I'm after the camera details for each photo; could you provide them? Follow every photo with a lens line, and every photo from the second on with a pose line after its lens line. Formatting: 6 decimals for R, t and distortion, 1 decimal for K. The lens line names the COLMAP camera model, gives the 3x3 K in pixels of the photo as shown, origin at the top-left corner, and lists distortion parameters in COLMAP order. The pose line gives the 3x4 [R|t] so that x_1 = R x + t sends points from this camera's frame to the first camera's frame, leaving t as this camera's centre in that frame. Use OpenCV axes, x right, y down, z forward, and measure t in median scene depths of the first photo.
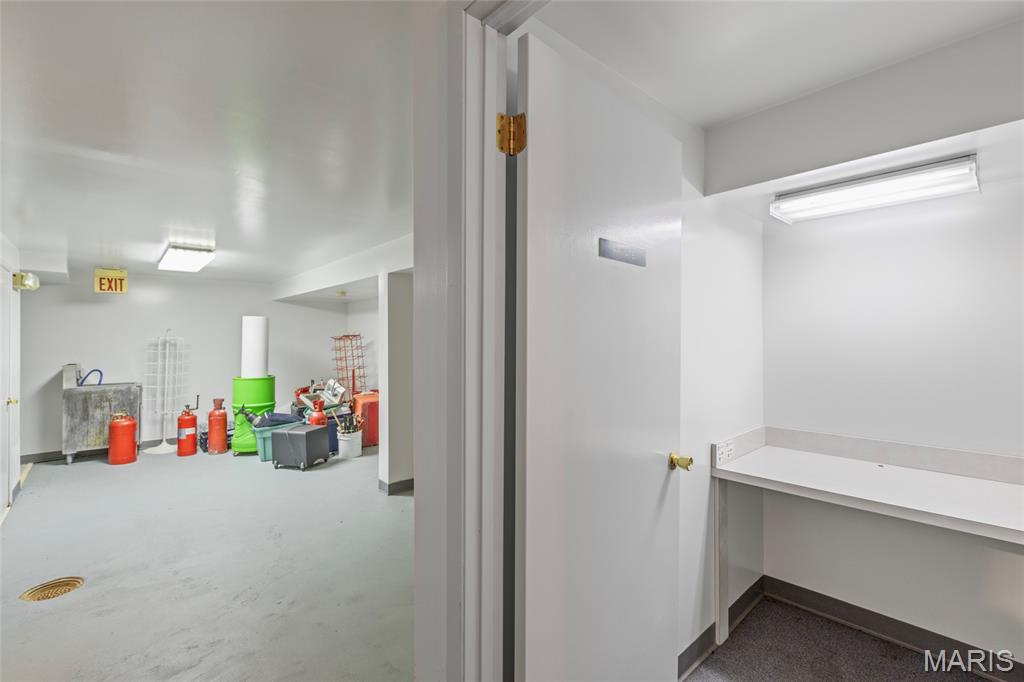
lens RADIAL K [[456.0, 0, 515.3], [0, 456.0, 340.4], [0, 0, 1]] dist [0.000670, -0.000666]
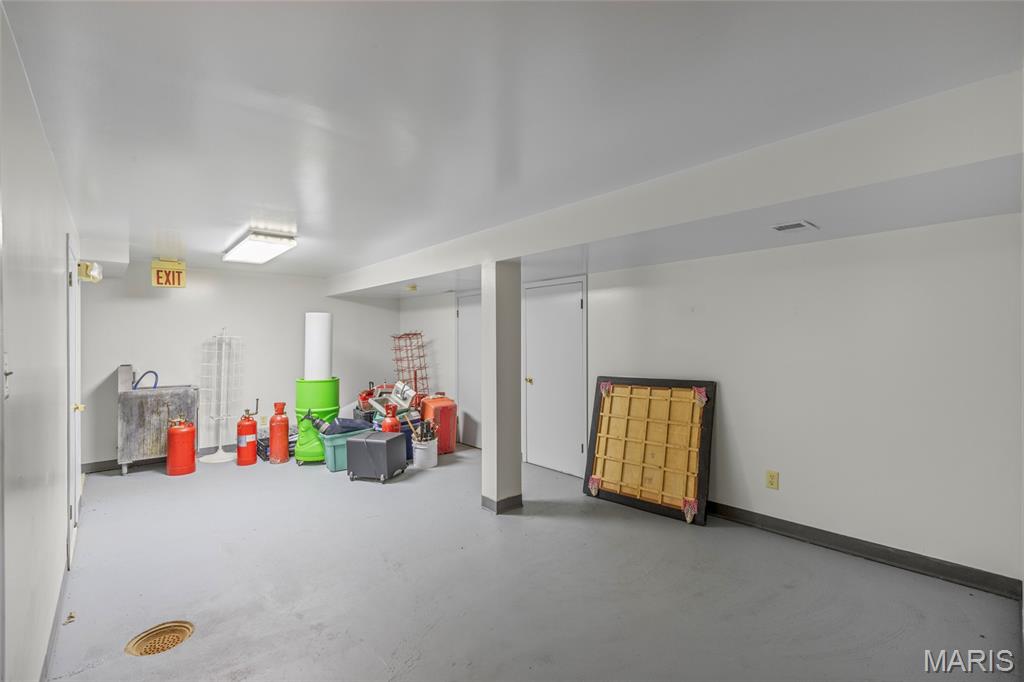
lens RADIAL K [[456.0, 0, 509.0], [0, 456.0, 342.3], [0, 0, 1]] dist [0.000670, -0.000666]
pose [[0.999929, -0.000843, -0.011927, -0.196623], [0.000891, 0.999992, 0.004019, 0.003297], [0.011923, -0.004029, 0.999921, 0.096652]]
